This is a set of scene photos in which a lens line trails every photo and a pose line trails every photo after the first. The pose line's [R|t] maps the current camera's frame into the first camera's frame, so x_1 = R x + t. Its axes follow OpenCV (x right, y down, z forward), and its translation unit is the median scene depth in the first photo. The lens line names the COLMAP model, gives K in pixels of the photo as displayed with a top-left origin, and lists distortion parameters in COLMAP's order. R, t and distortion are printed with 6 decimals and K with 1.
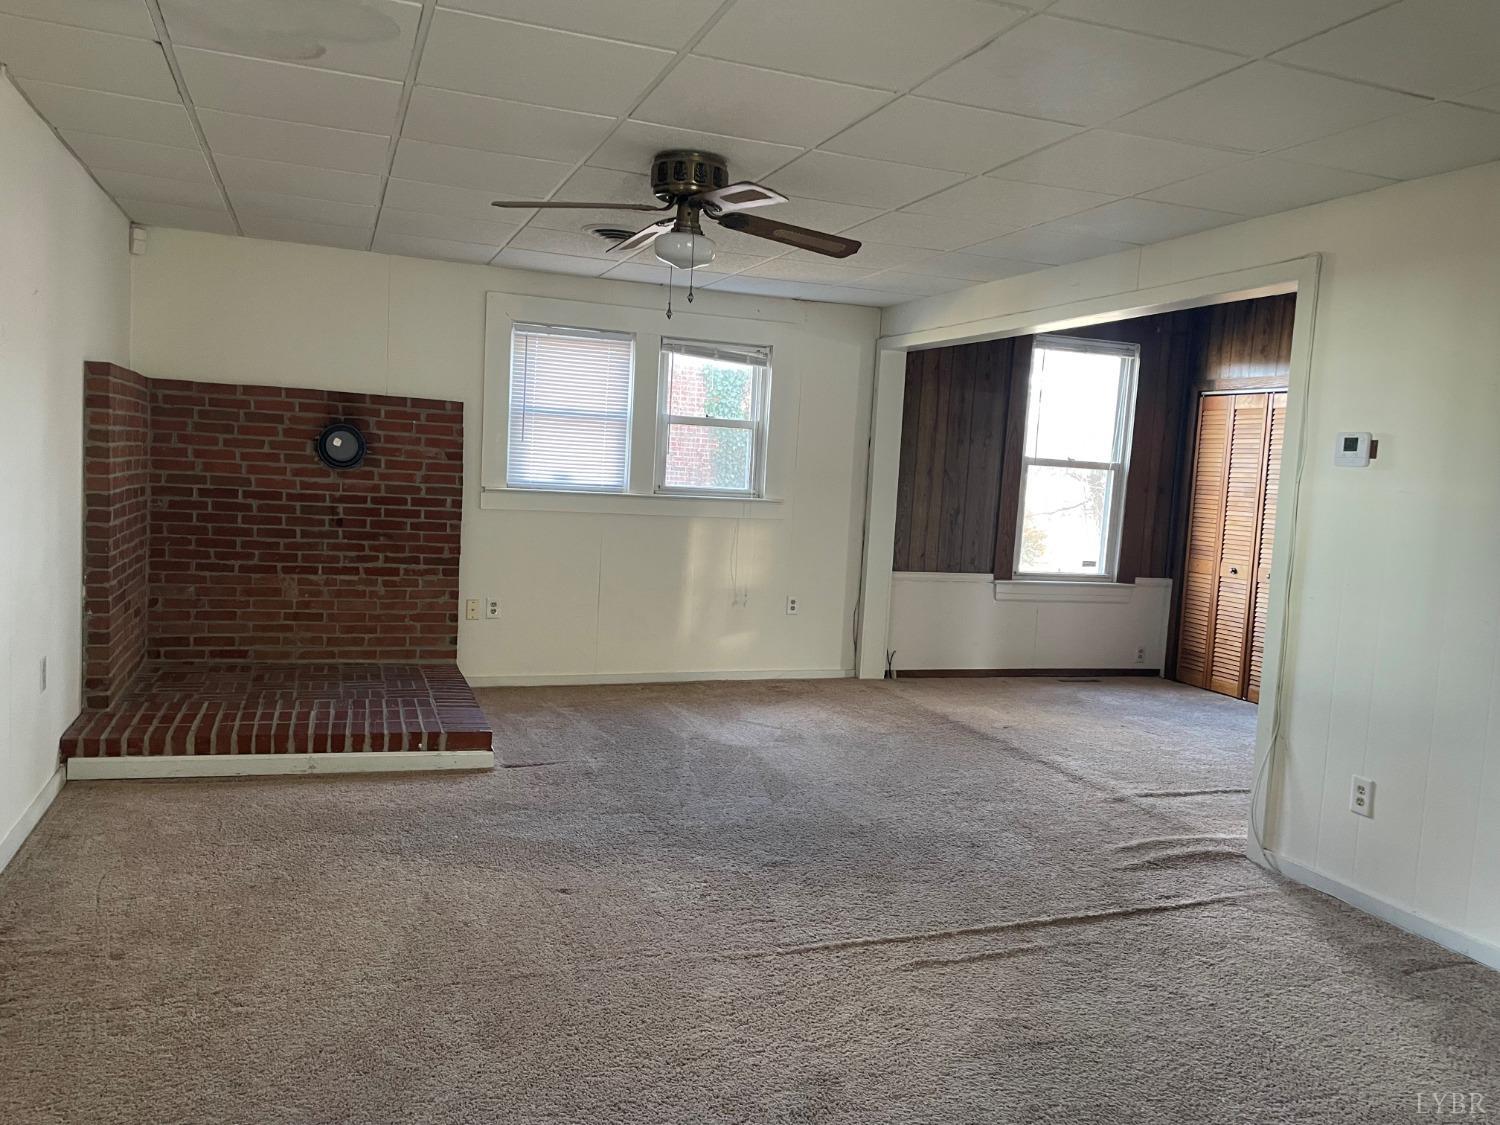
lens RADIAL K [[1131.5, 0, 748.7], [0, 1131.5, 547.9], [0, 0, 1]] dist [0.106541, -0.150710]
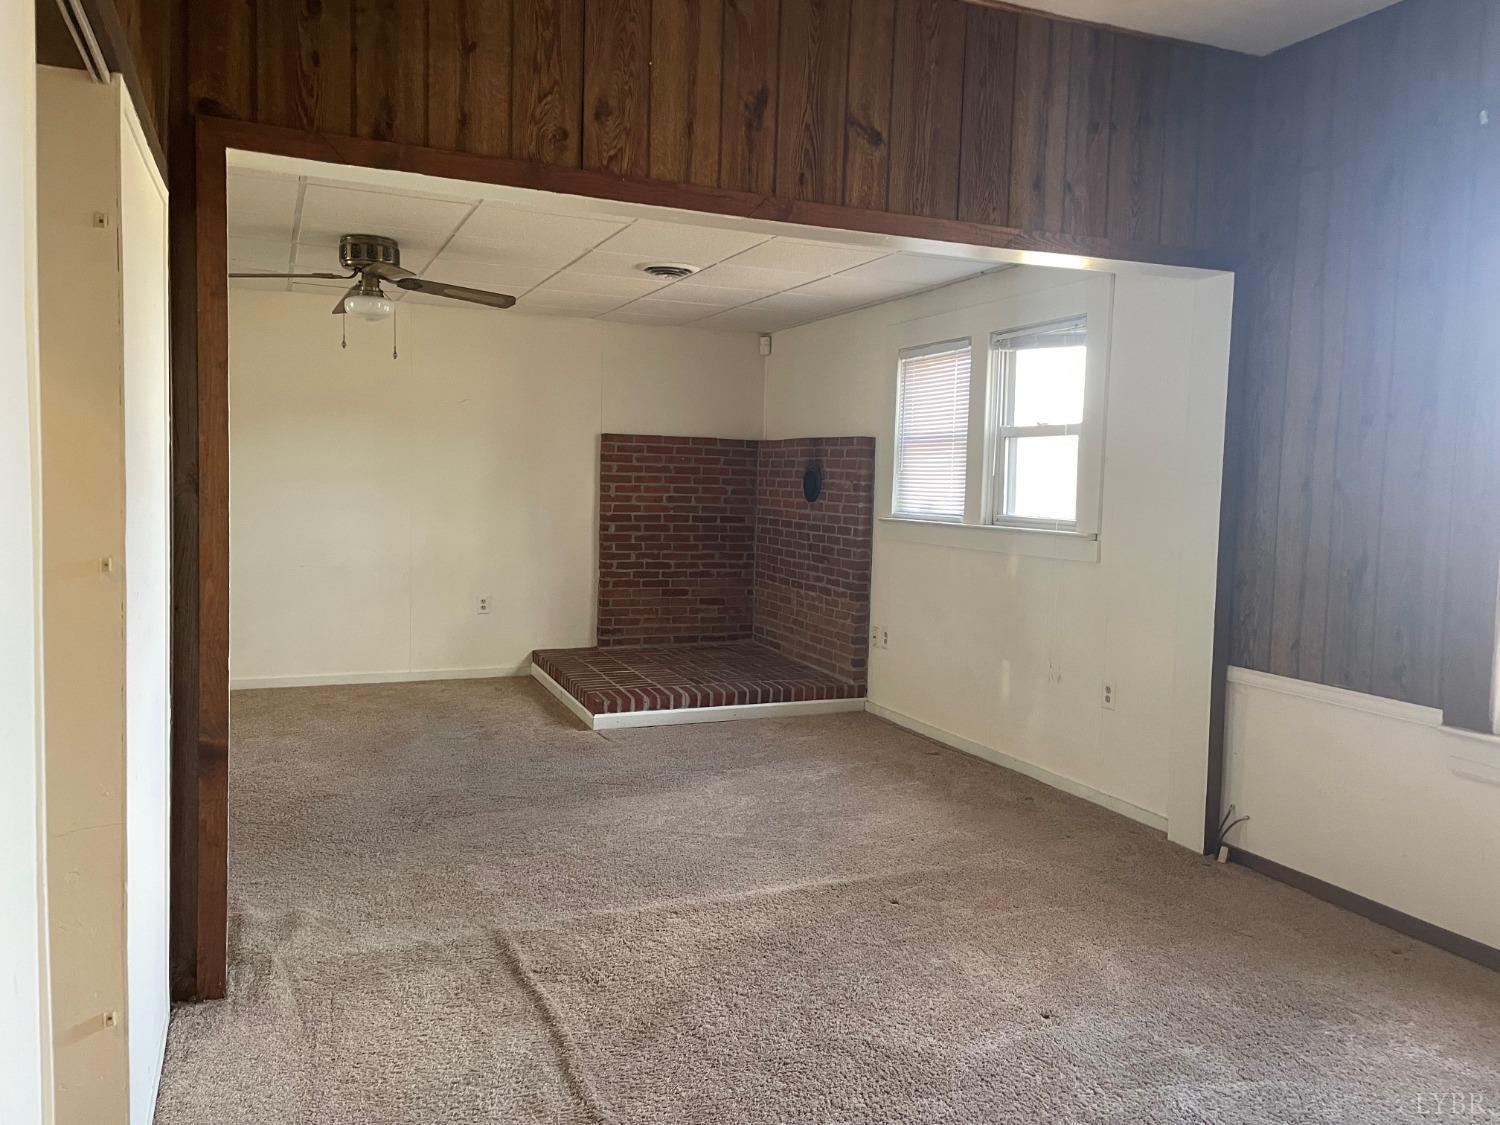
lens RADIAL K [[1131.5, 0, 748.7], [0, 1131.5, 547.9], [0, 0, 1]] dist [0.106541, -0.150710]
pose [[0.041030, 0.010161, -0.999106, 0.767479], [-0.091282, 0.995805, 0.006379, -0.021583], [0.994979, 0.090939, 0.041785, 0.830754]]
